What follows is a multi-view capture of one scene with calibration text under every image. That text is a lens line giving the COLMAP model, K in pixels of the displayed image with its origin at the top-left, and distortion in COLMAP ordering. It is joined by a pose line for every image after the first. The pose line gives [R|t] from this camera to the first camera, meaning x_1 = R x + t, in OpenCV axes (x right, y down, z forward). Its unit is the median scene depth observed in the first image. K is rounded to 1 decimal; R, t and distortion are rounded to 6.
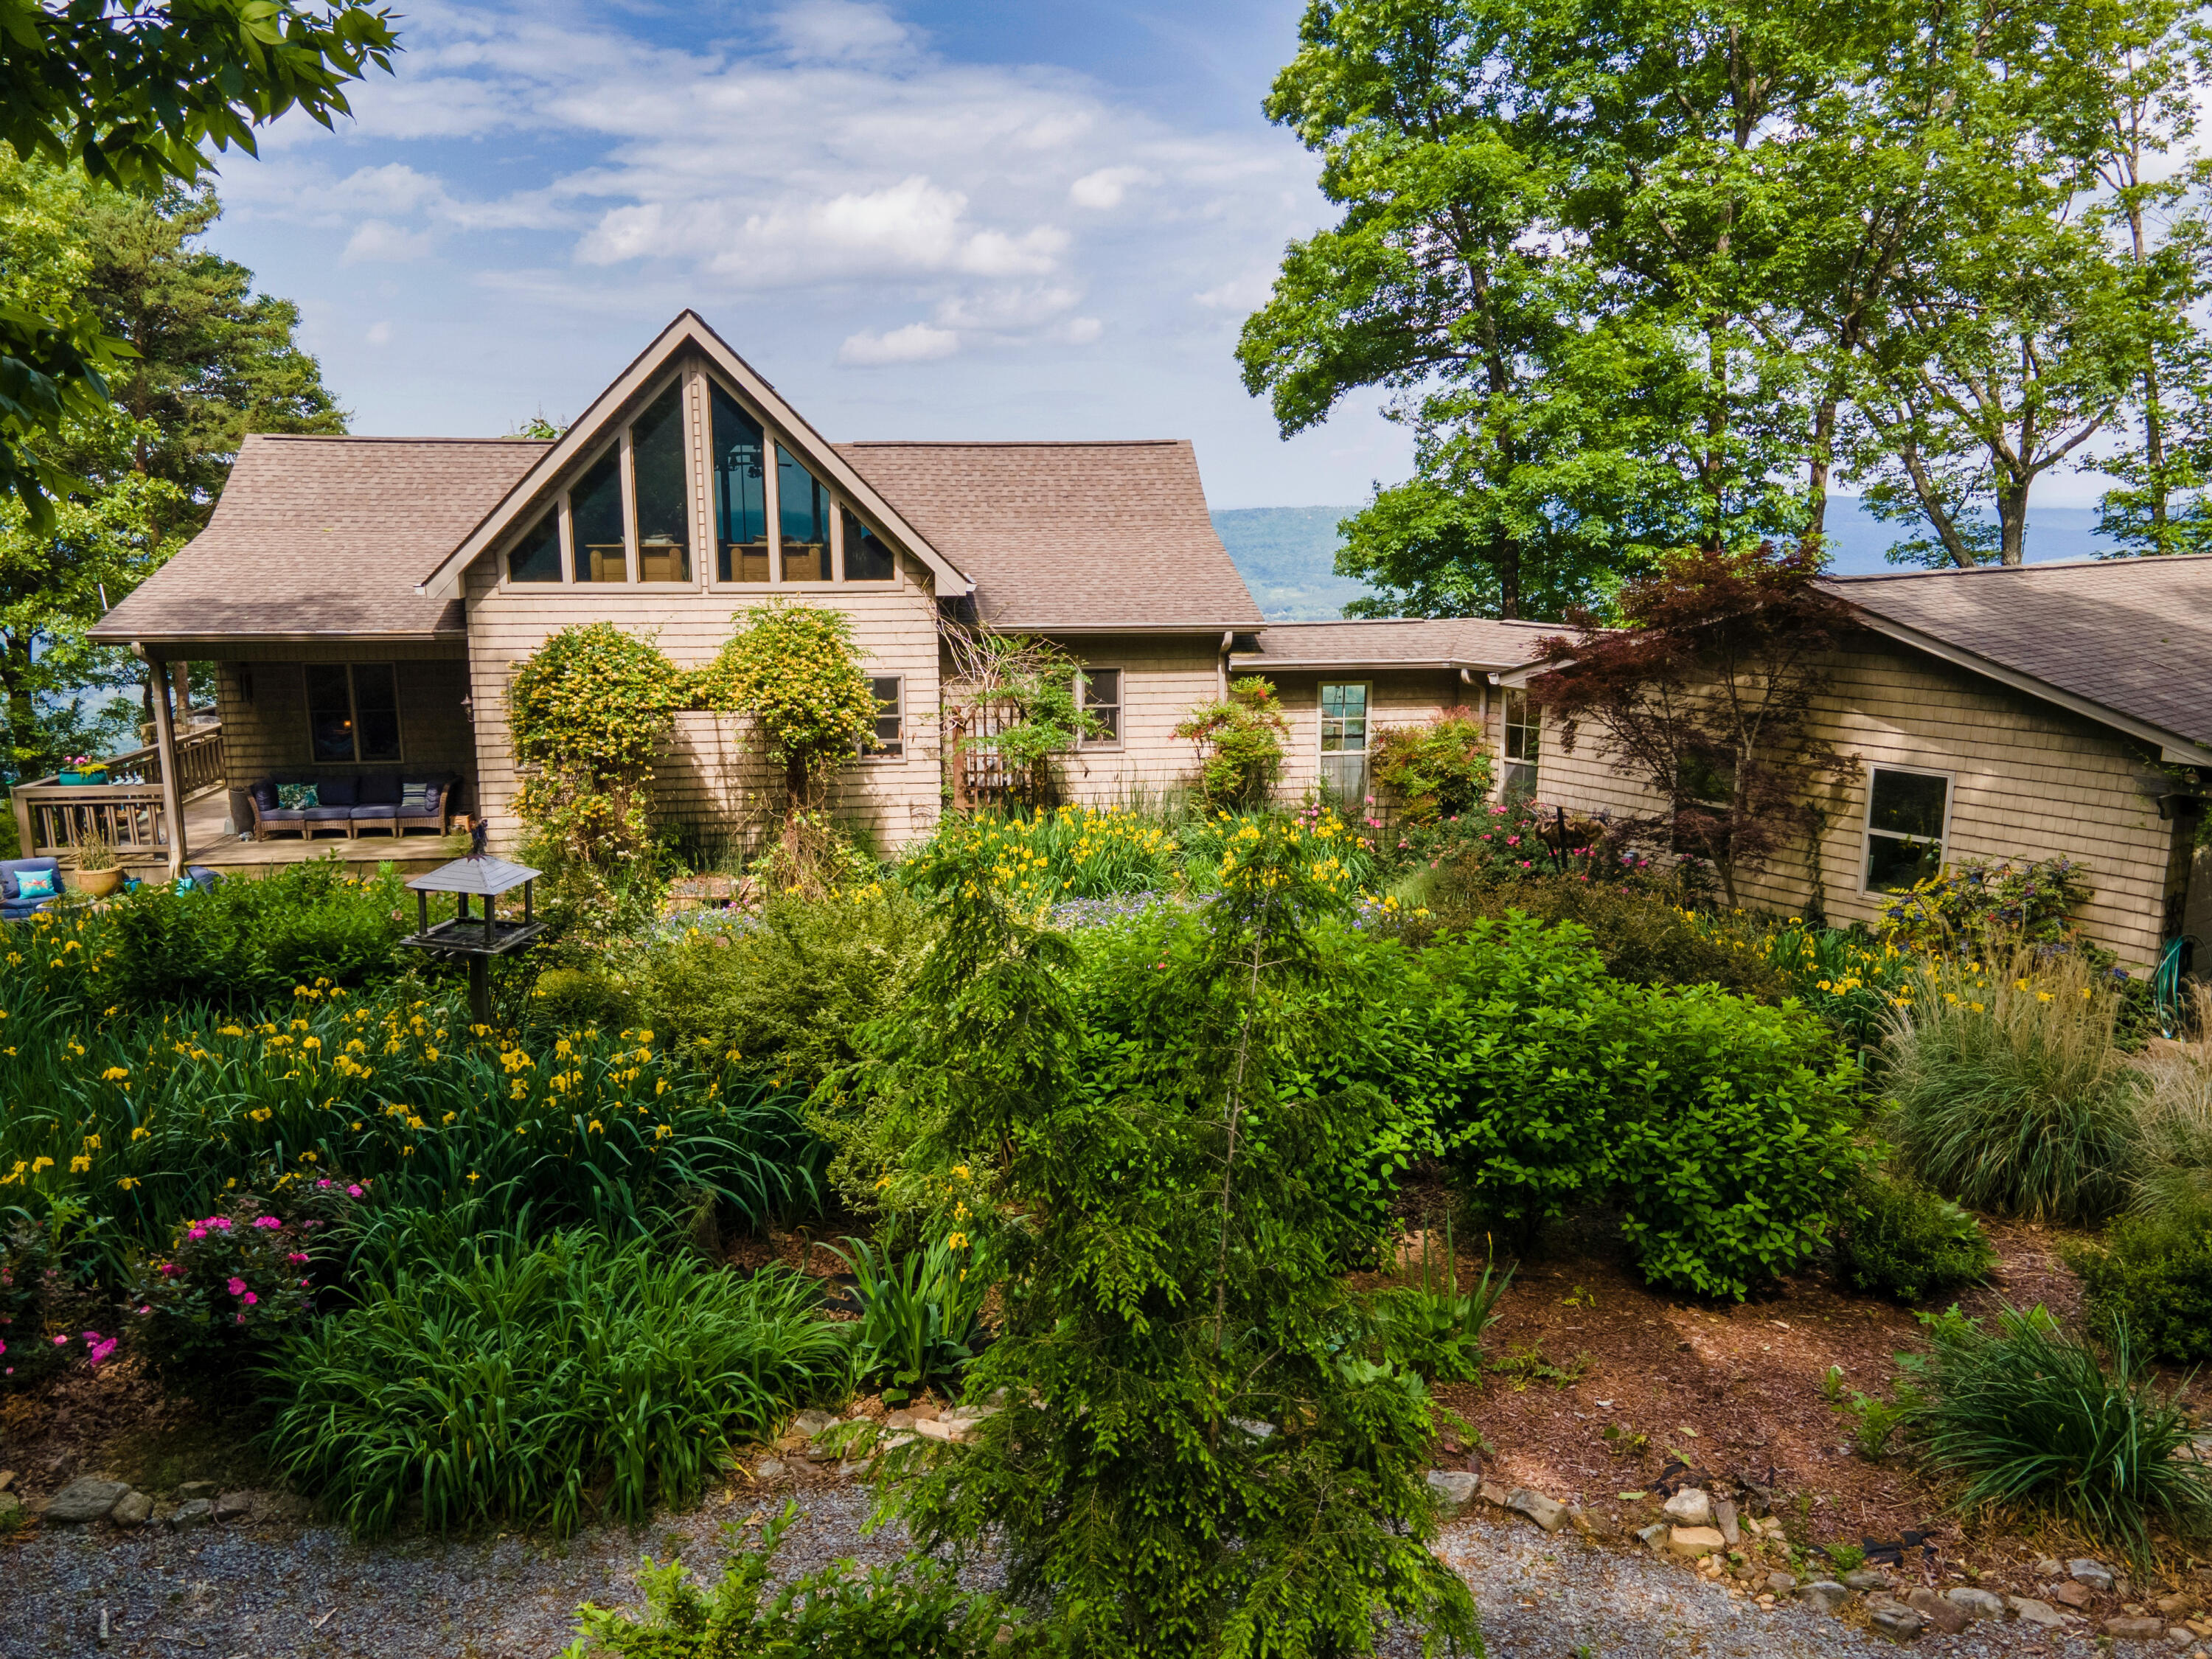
lens RADIAL K [[1644.1, 0, 1113.0], [0, 1644.1, 827.9], [0, 0, 1]] dist [0.010834, 0.064310]
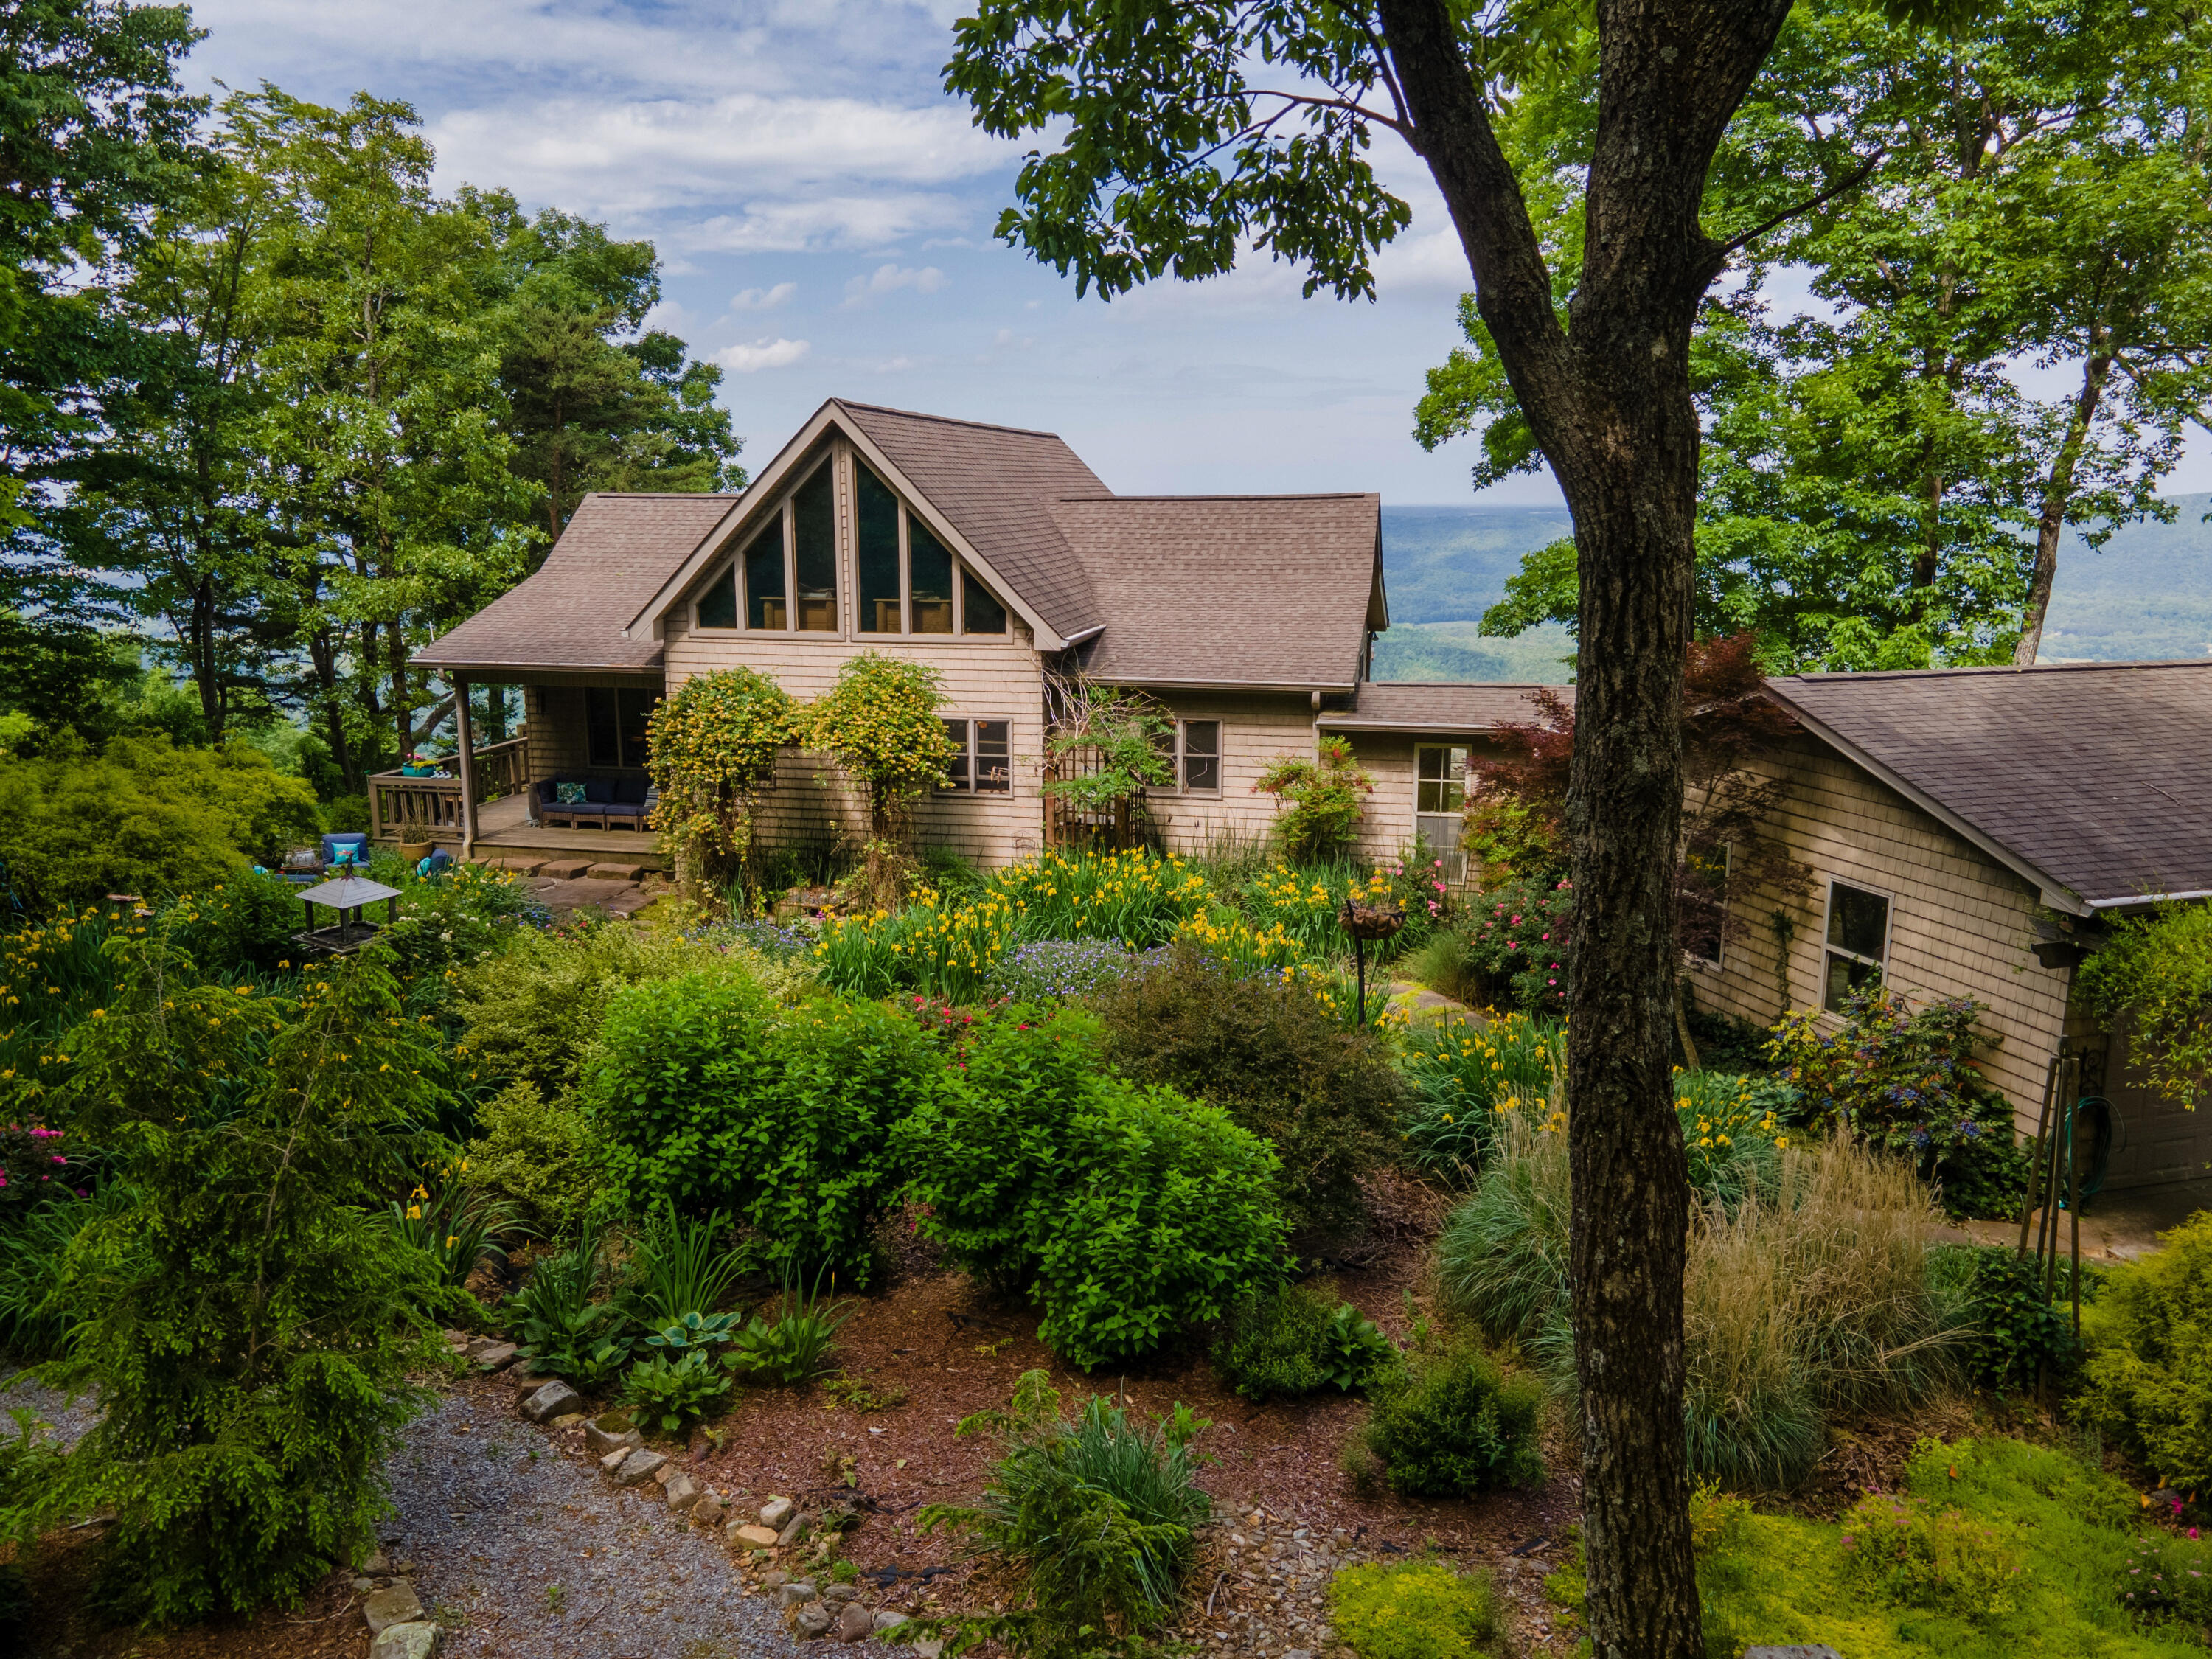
lens RADIAL K [[1644.1, 0, 1113.0], [0, 1644.1, 827.9], [0, 0, 1]] dist [0.010834, 0.064310]
pose [[0.940663, 0.069693, -0.332107, 0.316711], [-0.068190, 0.997541, 0.016192, -0.043778], [0.332419, 0.007415, 0.943103, -0.020620]]
